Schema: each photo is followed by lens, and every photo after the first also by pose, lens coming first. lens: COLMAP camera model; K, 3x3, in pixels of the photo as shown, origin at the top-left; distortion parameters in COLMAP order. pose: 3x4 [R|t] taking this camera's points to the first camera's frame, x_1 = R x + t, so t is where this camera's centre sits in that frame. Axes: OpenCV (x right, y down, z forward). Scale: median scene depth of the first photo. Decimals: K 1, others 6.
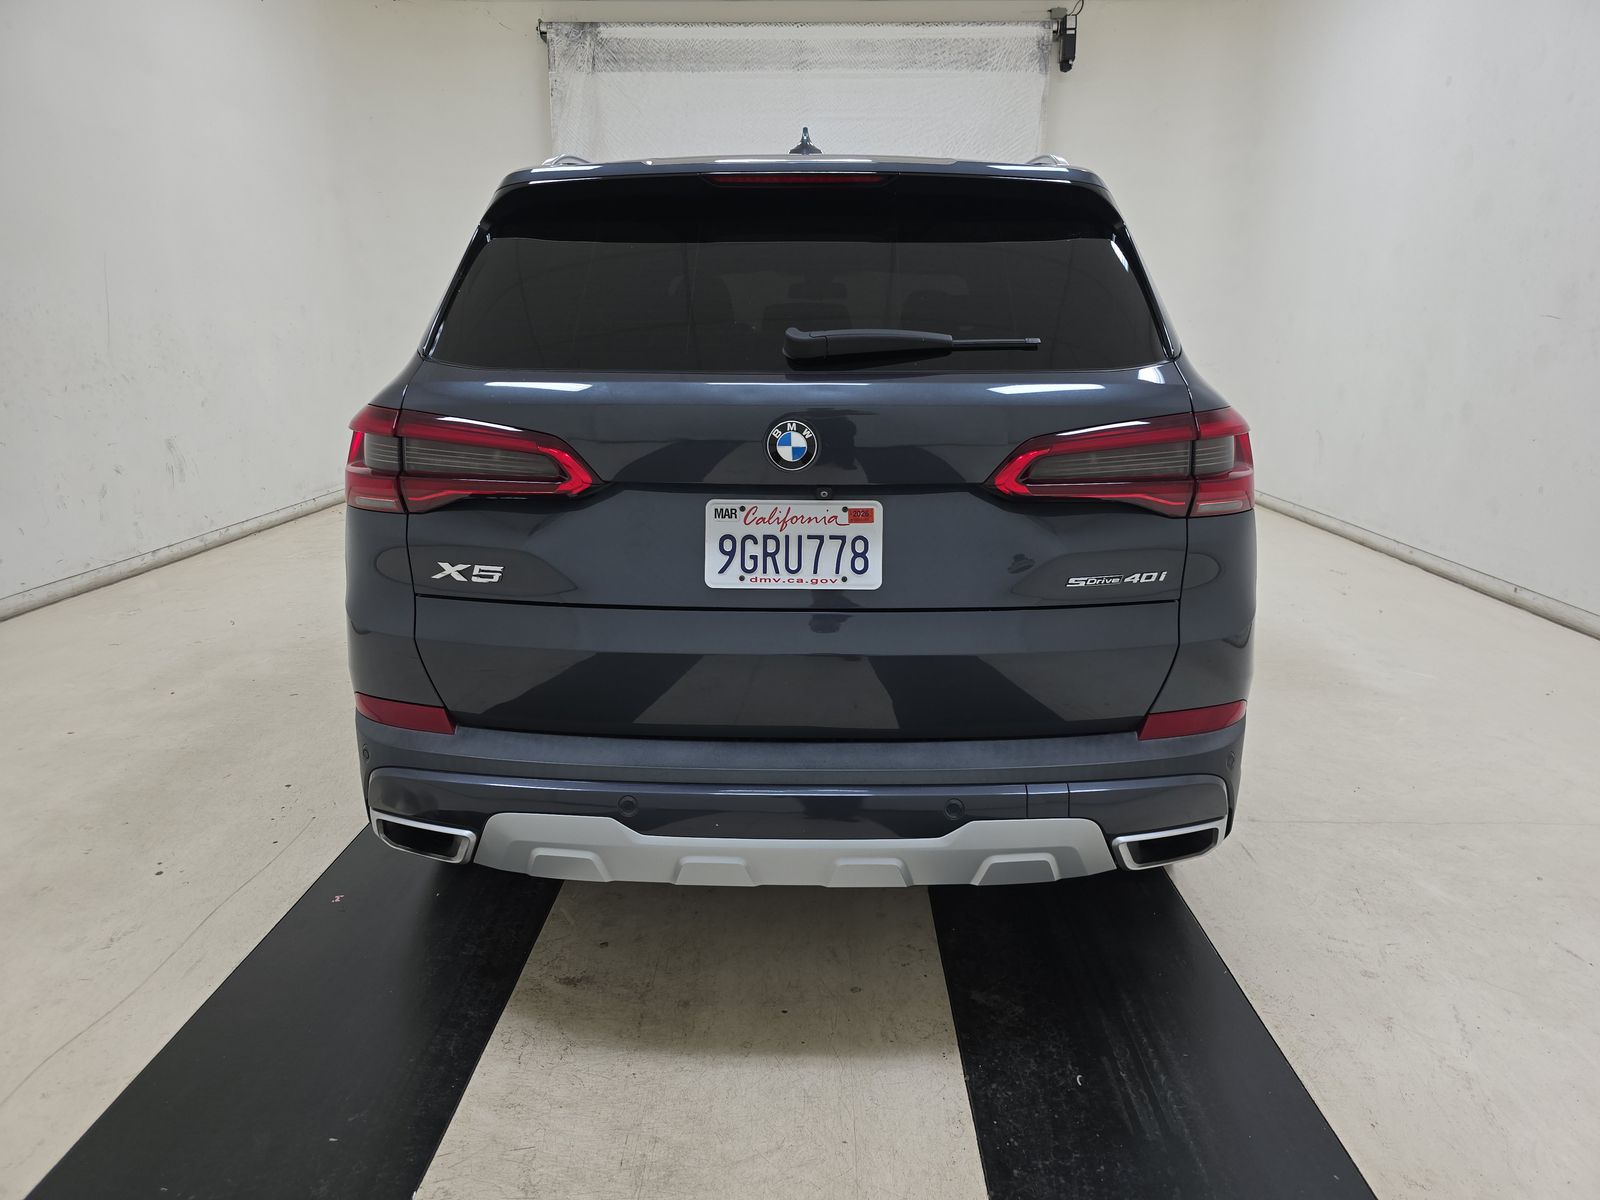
lens RADIAL K [[1049.4, 0, 800.1], [0, 1049.4, 601.8], [0, 0, 1]] dist [0.015926, -0.020214]
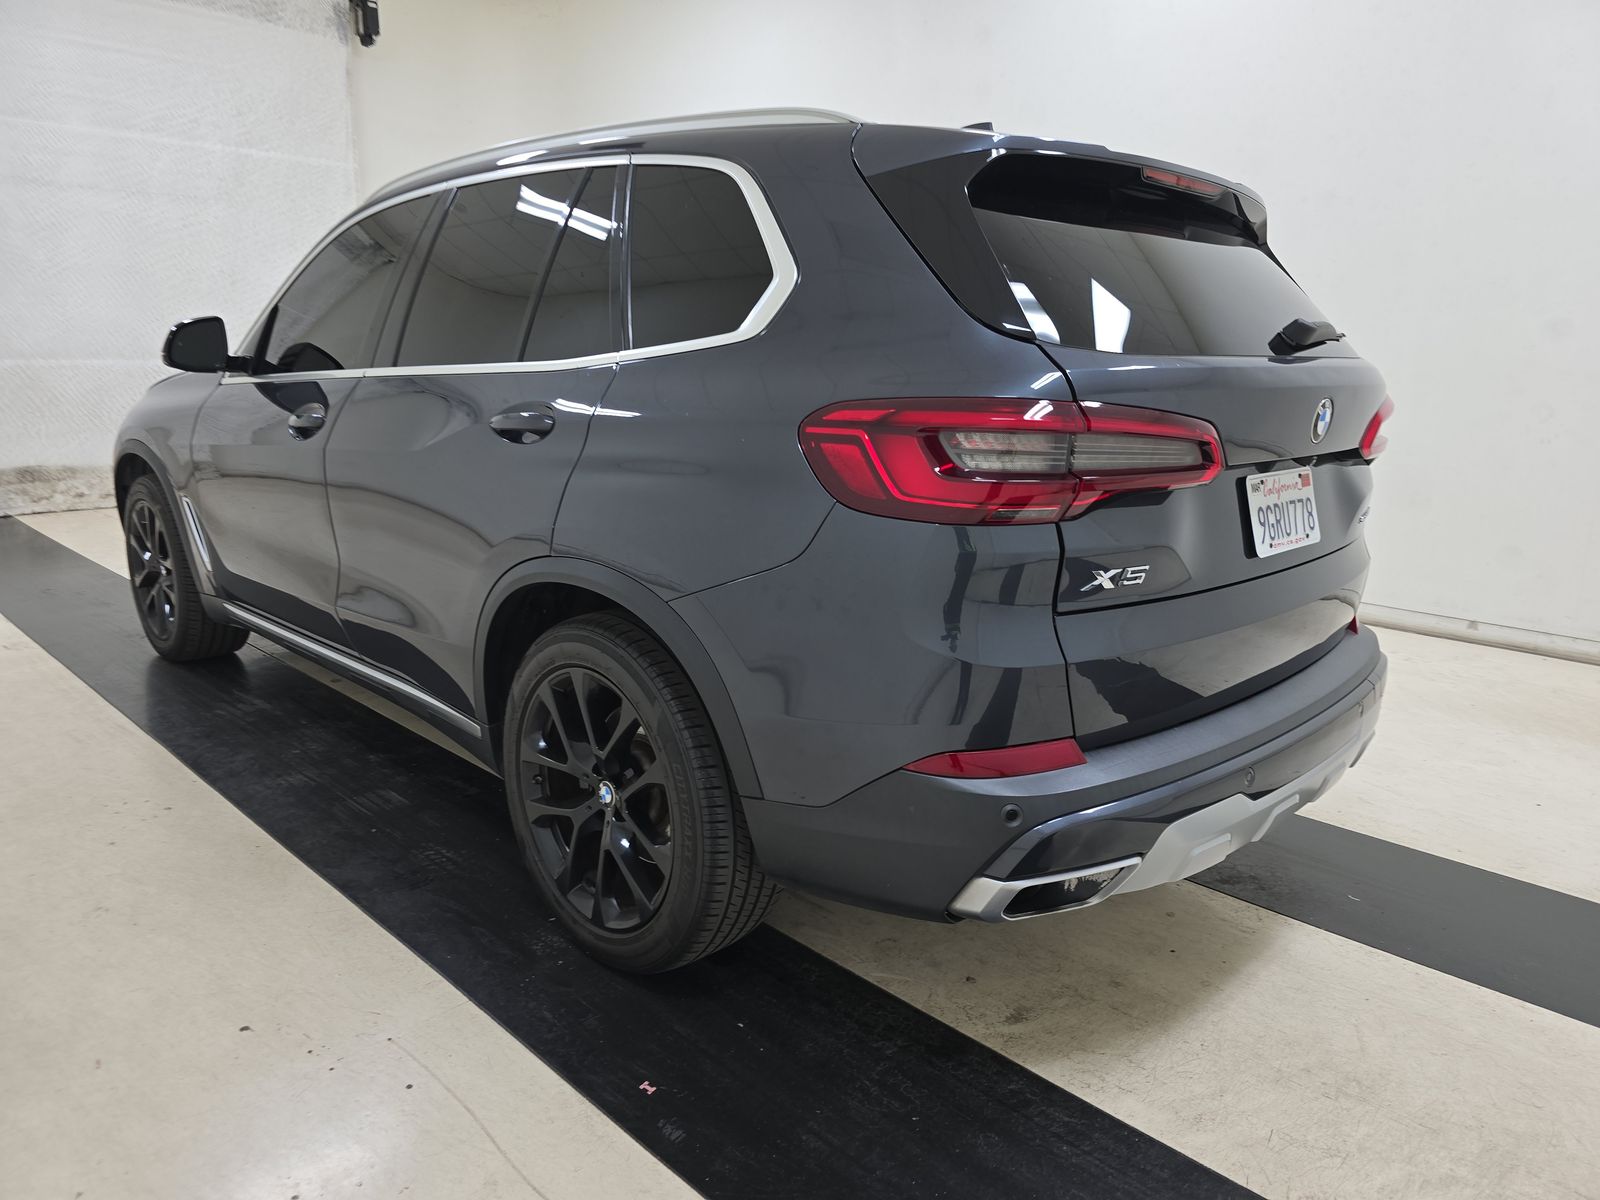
lens RADIAL K [[1049.4, 0, 822.2], [0, 1049.4, 607.4], [0, 0, 1]] dist [0.015926, -0.020214]
pose [[0.698922, -0.159397, 0.697210, -0.945985], [0.156853, 0.985277, 0.068018, -0.087172], [-0.697786, 0.061820, 0.713633, 0.445751]]
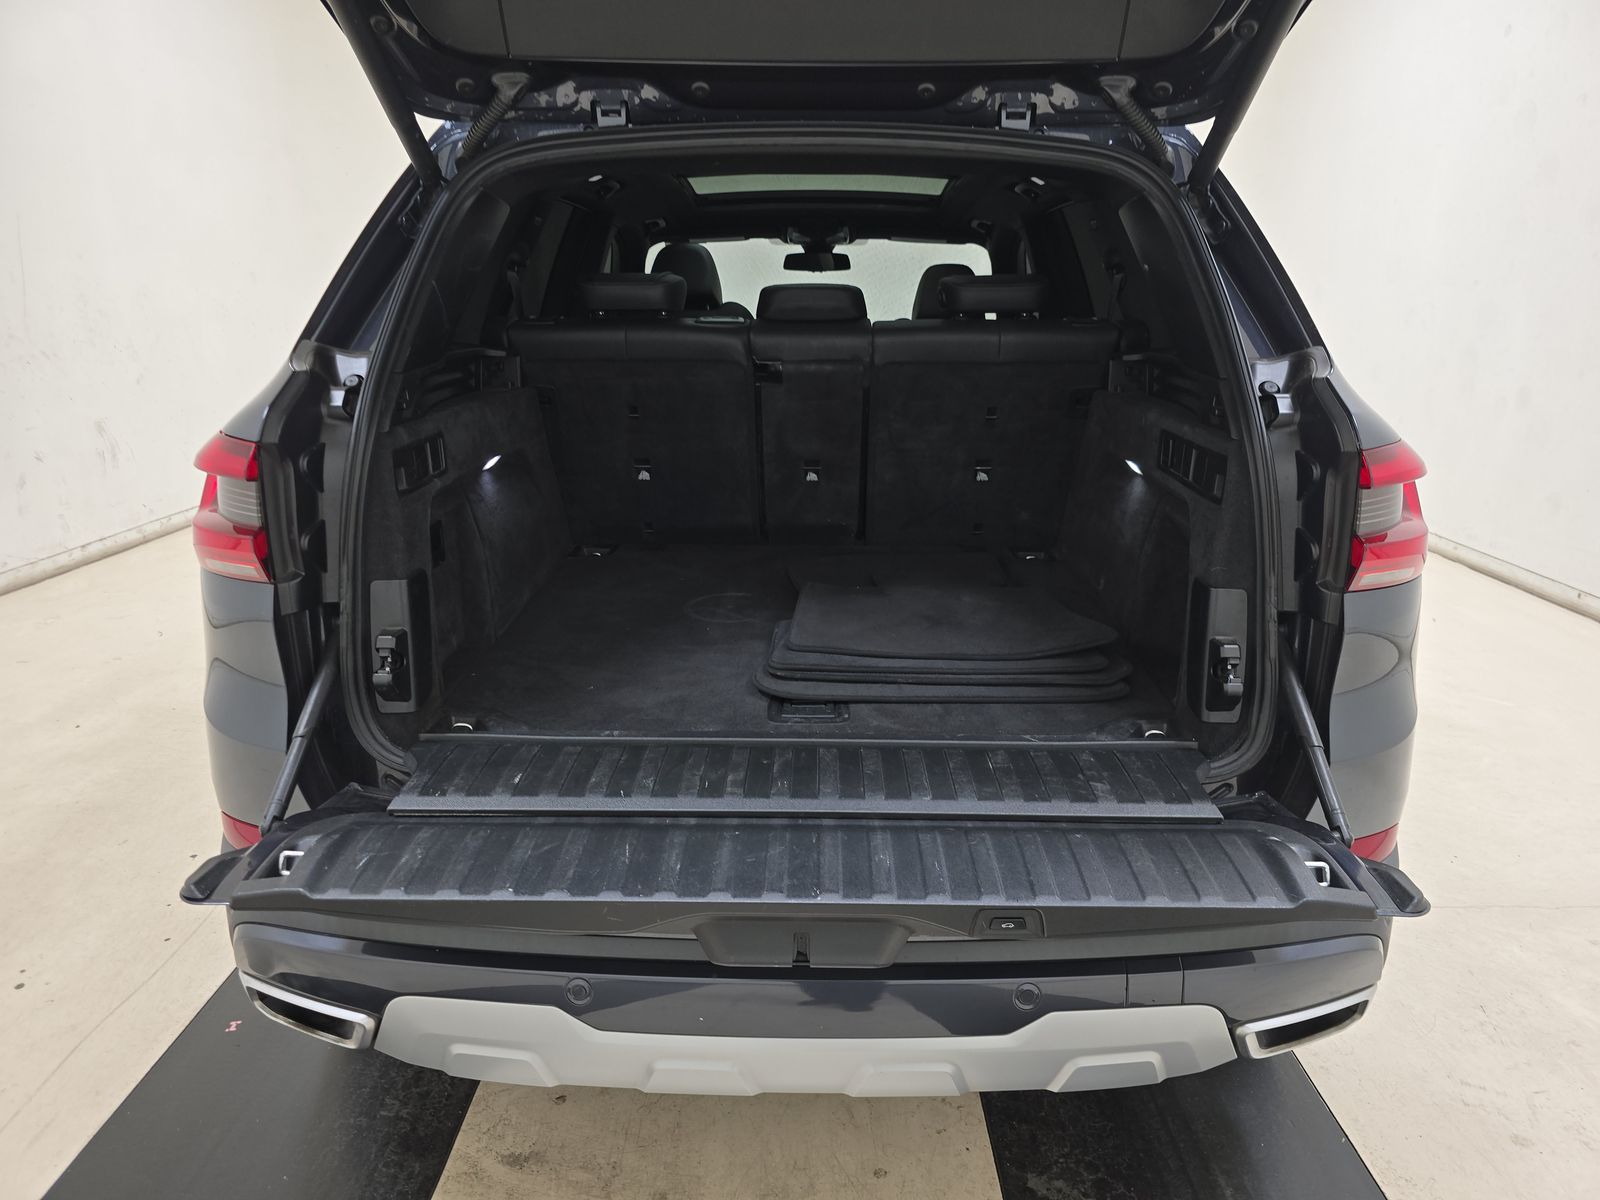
lens RADIAL K [[1049.4, 0, 800.0], [0, 1049.4, 602.2], [0, 0, 1]] dist [0.015926, -0.020214]
pose [[0.999922, 0.000006, 0.012473, -0.016688], [-0.000409, 0.999478, 0.032300, -0.082184], [-0.012466, -0.032303, 0.999400, 0.231591]]
